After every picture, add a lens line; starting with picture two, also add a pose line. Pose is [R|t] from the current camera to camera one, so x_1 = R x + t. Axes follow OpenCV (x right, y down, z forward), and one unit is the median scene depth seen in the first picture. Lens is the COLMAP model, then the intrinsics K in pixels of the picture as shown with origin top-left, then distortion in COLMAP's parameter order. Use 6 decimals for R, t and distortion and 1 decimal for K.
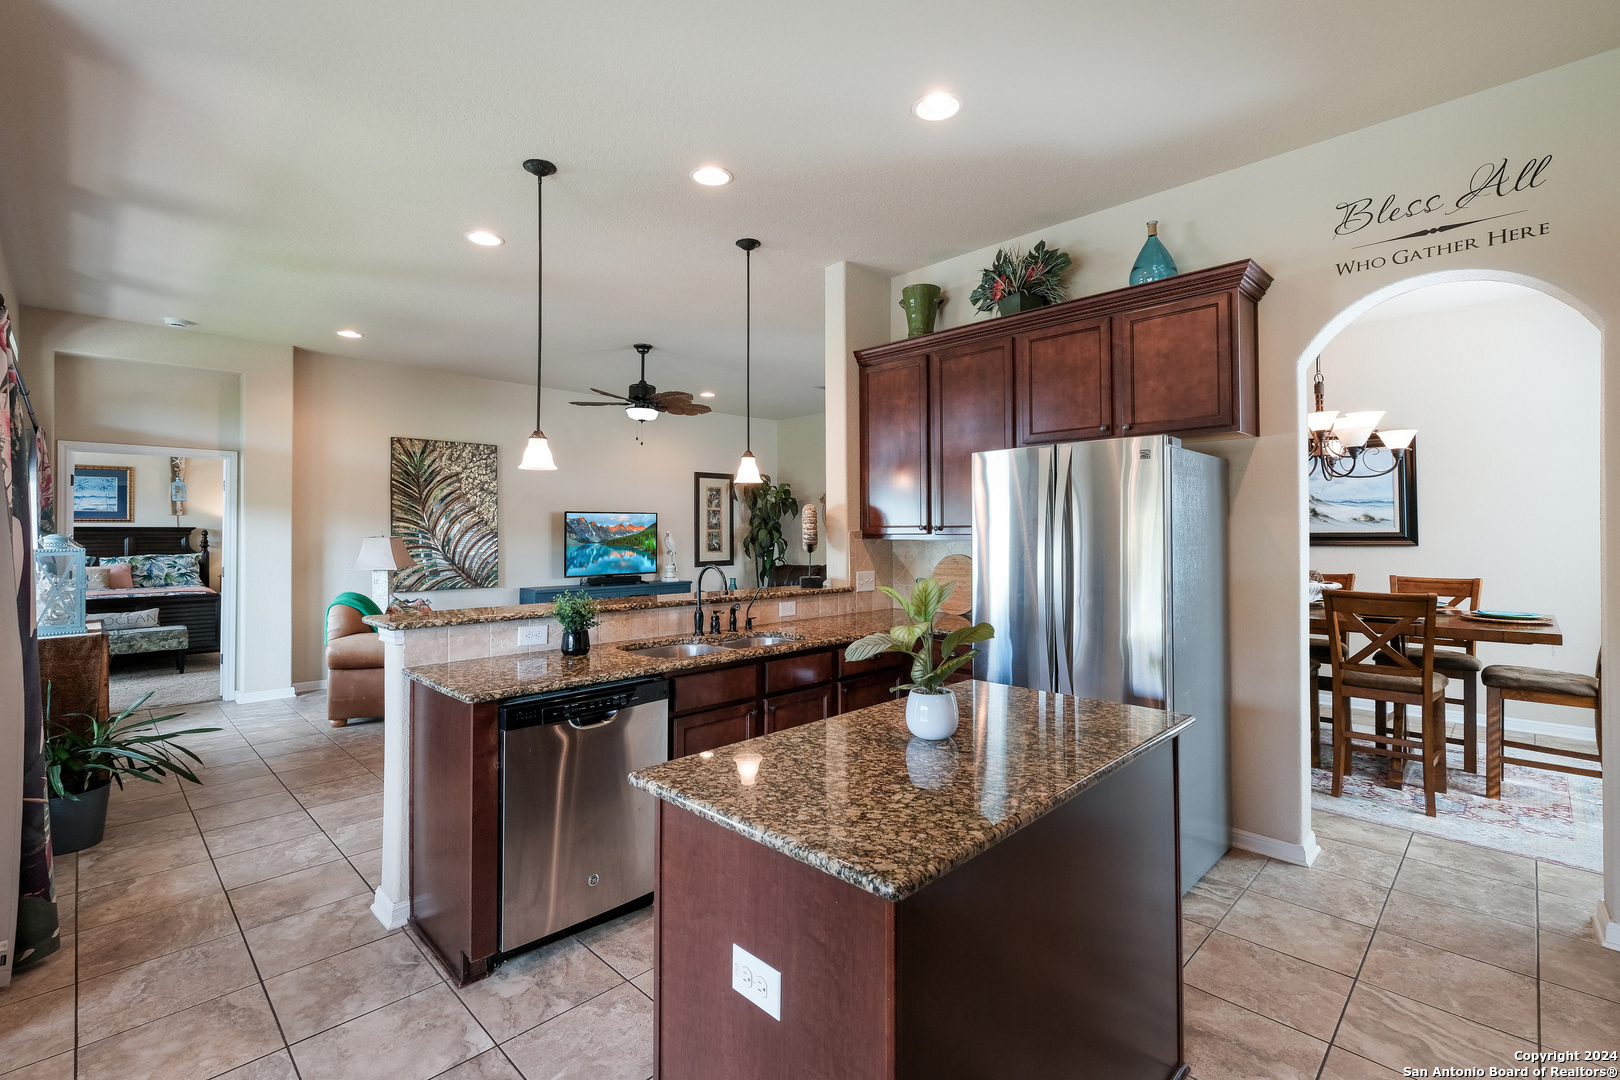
lens RADIAL K [[701.6, 0, 800.2], [0, 701.6, 528.6], [0, 0, 1]] dist [0.007985, -0.001095]
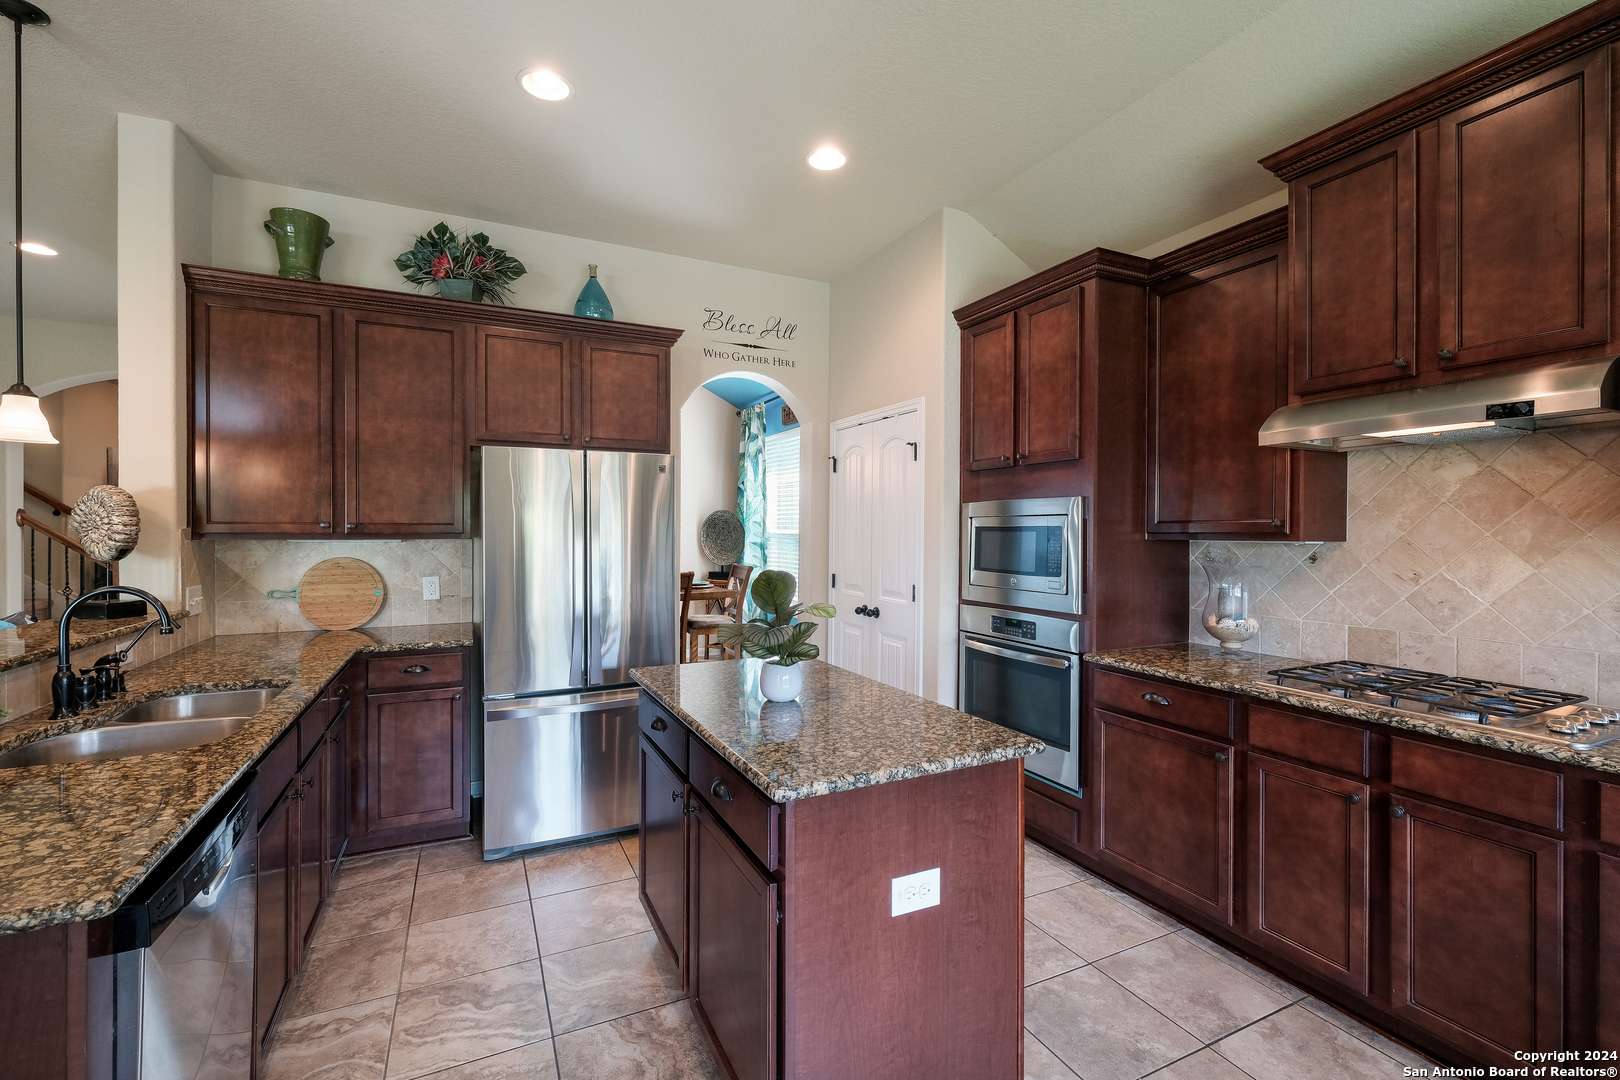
lens RADIAL K [[701.6, 0, 777.8], [0, 701.6, 539.8], [0, 0, 1]] dist [0.007985, -0.001095]
pose [[0.354147, -0.010568, 0.935130, -0.486567], [-0.006366, 0.999886, 0.013711, 0.001431], [-0.935168, -0.010808, 0.354039, 0.296150]]
